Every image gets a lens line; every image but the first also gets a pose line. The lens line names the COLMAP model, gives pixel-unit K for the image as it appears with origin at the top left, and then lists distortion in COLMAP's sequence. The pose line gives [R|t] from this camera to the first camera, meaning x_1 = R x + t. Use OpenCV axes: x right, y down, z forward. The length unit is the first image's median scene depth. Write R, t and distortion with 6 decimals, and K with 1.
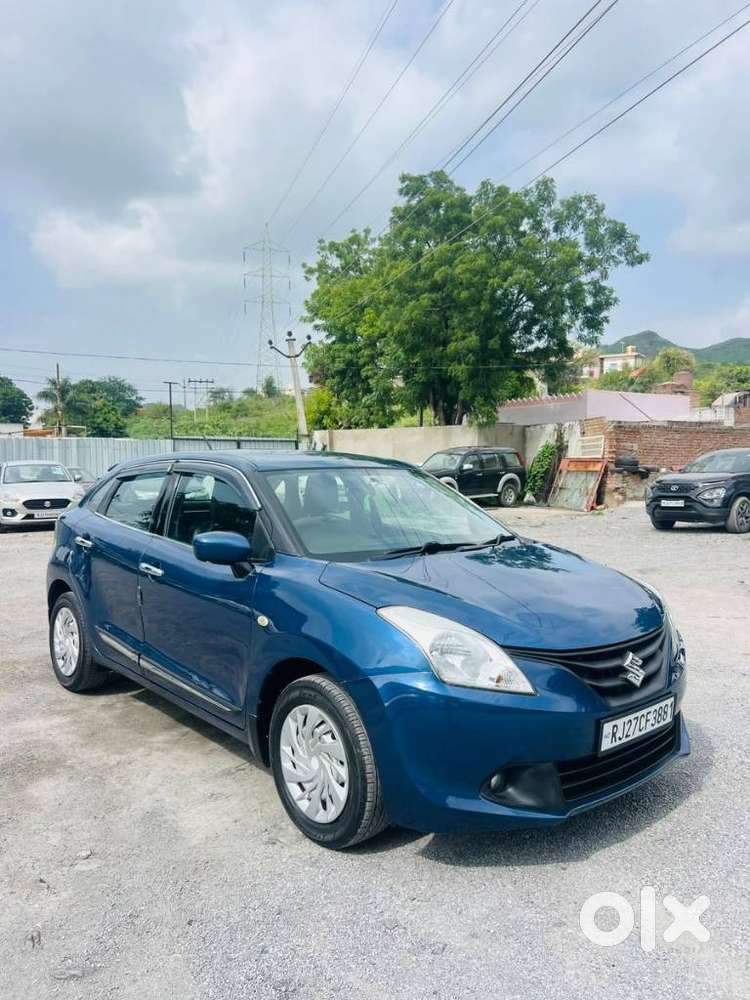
lens RADIAL K [[760.1, 0, 375.0], [0, 760.1, 500.0], [0, 0, 1]] dist [0.016135, -0.004014]
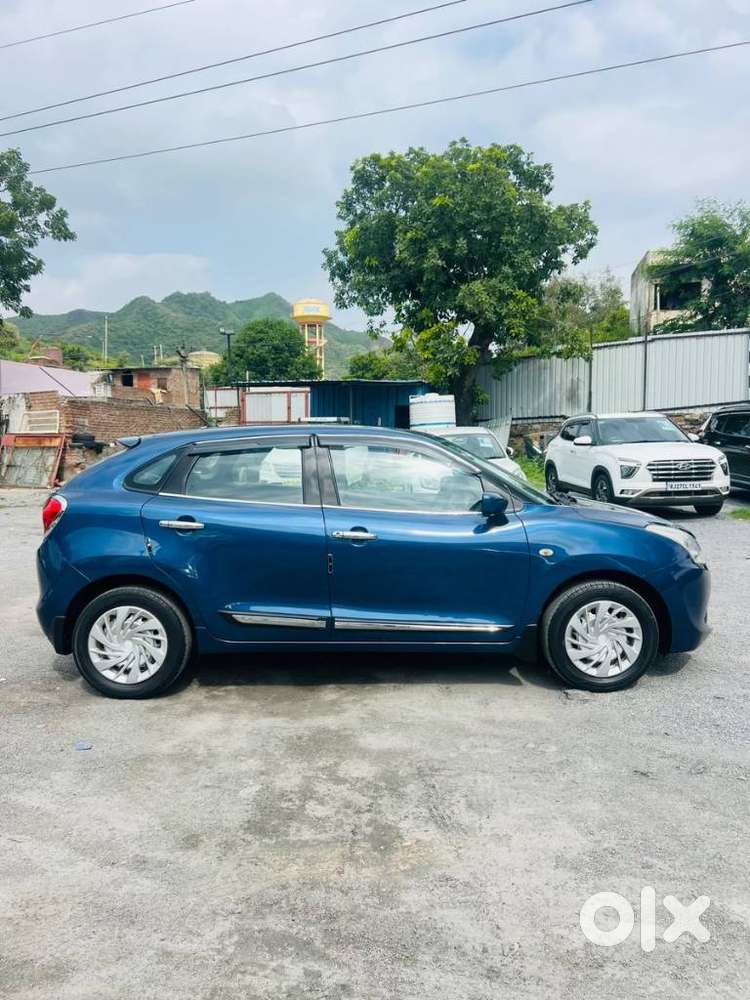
lens RADIAL K [[745.6, 0, 389.4], [0, 745.6, 512.6], [0, 0, 1]] dist [0.085335, -0.171765]
pose [[0.639168, -0.079060, 0.764993, -0.159840], [0.041367, 0.996796, 0.068453, -0.001695], [-0.767954, -0.012107, 0.640390, 0.043216]]
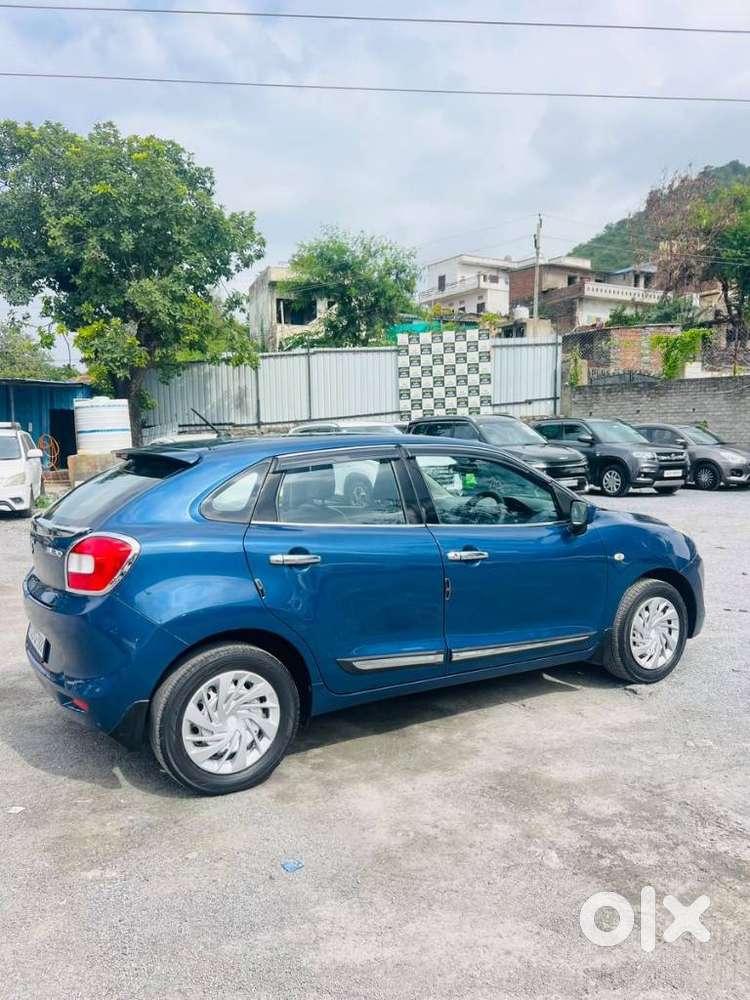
lens RADIAL K [[743.7, 0, 376.7], [0, 743.7, 517.0], [0, 0, 1]] dist [0.042882, -0.045218]
pose [[0.178017, -0.101302, 0.978799, -0.186646], [0.059711, 0.993966, 0.092012, -0.007985], [-0.982214, 0.042065, 0.182992, 0.140833]]
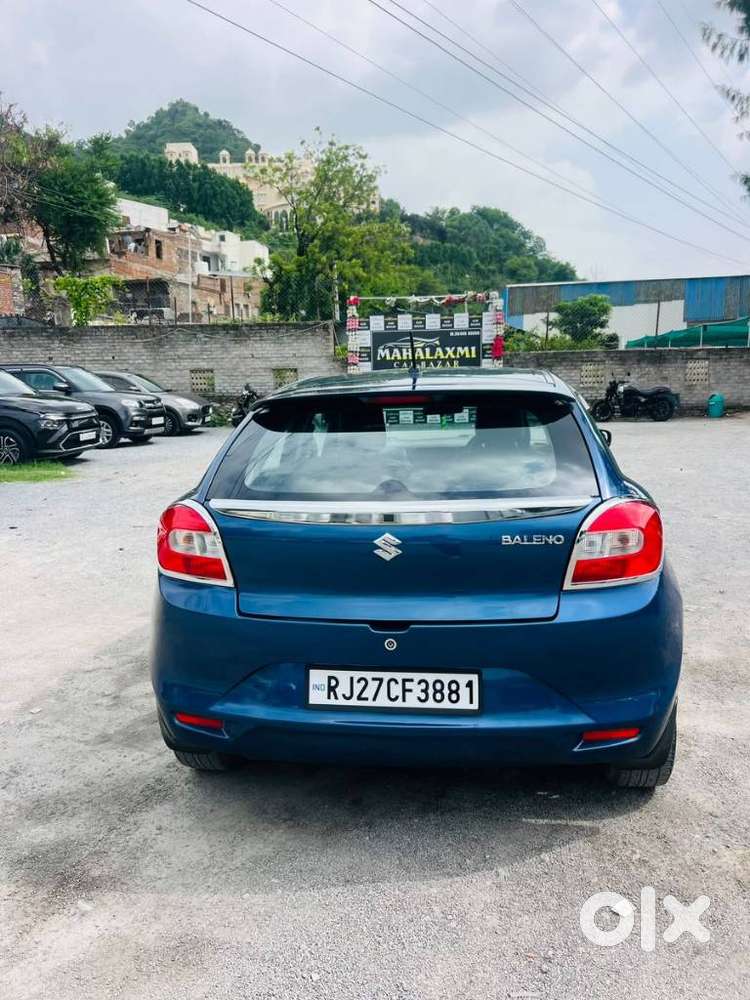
lens RADIAL K [[752.9, 0, 360.0], [0, 752.9, 511.0], [0, 0, 1]] dist [0.024309, -0.003987]
pose [[-0.647824, -0.114436, 0.753146, -0.126383], [0.064061, 0.976967, 0.203547, -0.015333], [-0.759092, 0.180109, -0.625572, 0.281392]]
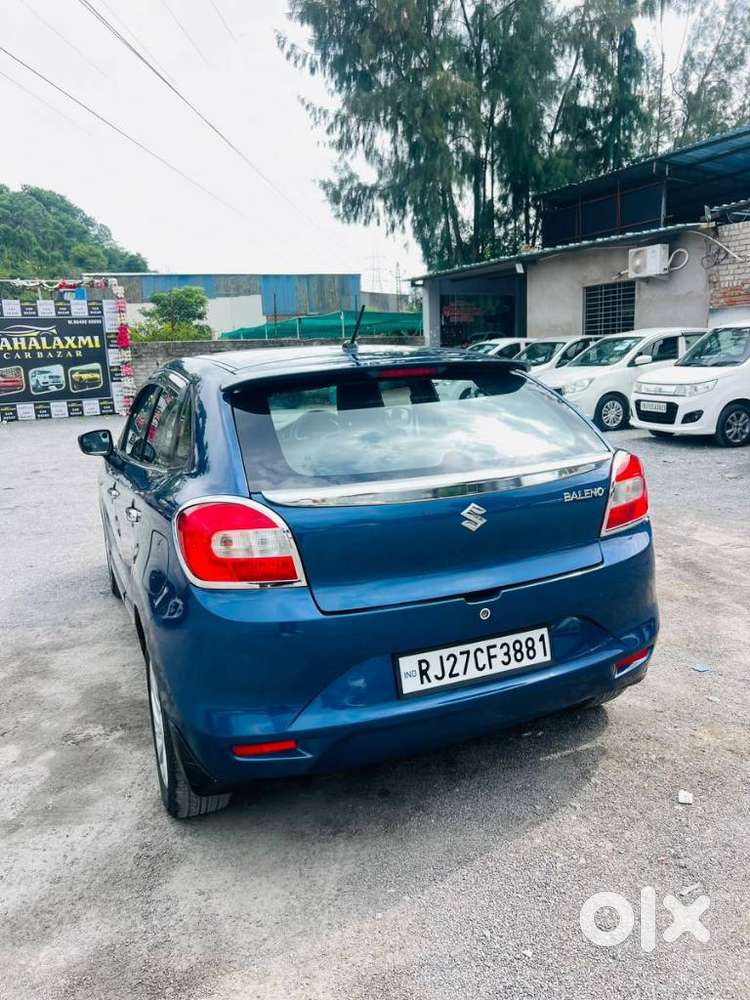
lens RADIAL K [[760.1, 0, 375.0], [0, 760.1, 500.0], [0, 0, 1]] dist [0.016135, -0.004014]
pose [[-0.946154, -0.019109, 0.323151, -0.082463], [0.059626, 0.970889, 0.231990, -0.016218], [-0.318177, 0.238766, -0.917472, 0.307769]]
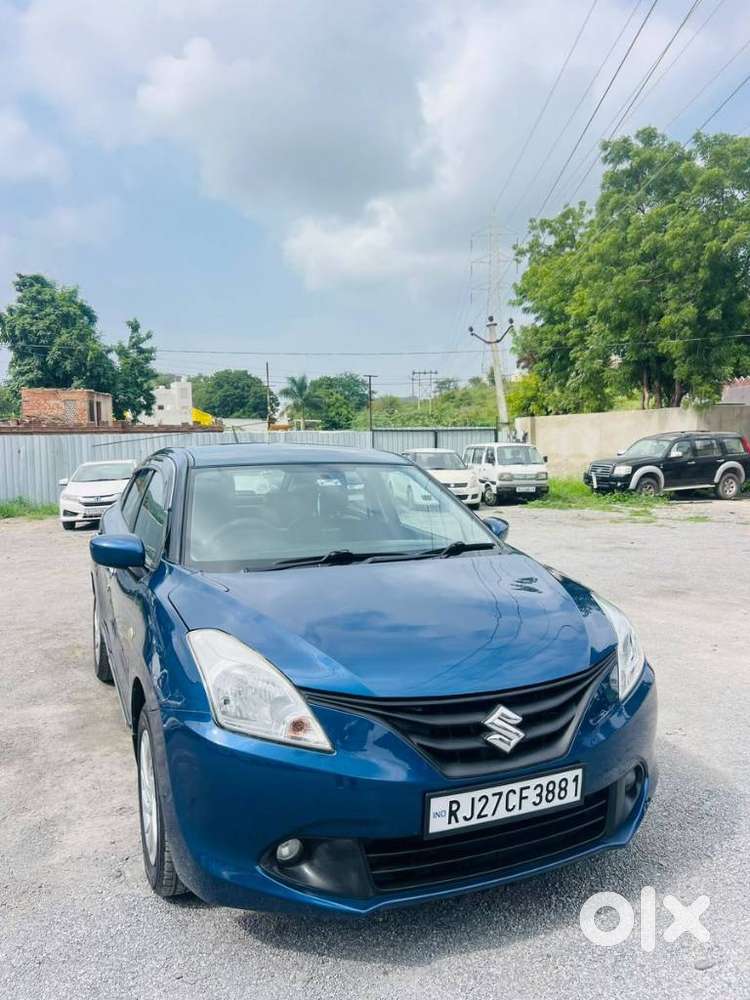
lens RADIAL K [[760.9, 0, 360.0], [0, 760.9, 508.0], [0, 0, 1]] dist [0.007043, -0.004518]
pose [[0.947841, 0.010611, -0.318565, 0.048517], [-0.002763, 0.999682, 0.025079, -0.001873], [0.318730, -0.022891, 0.947569, 0.026178]]
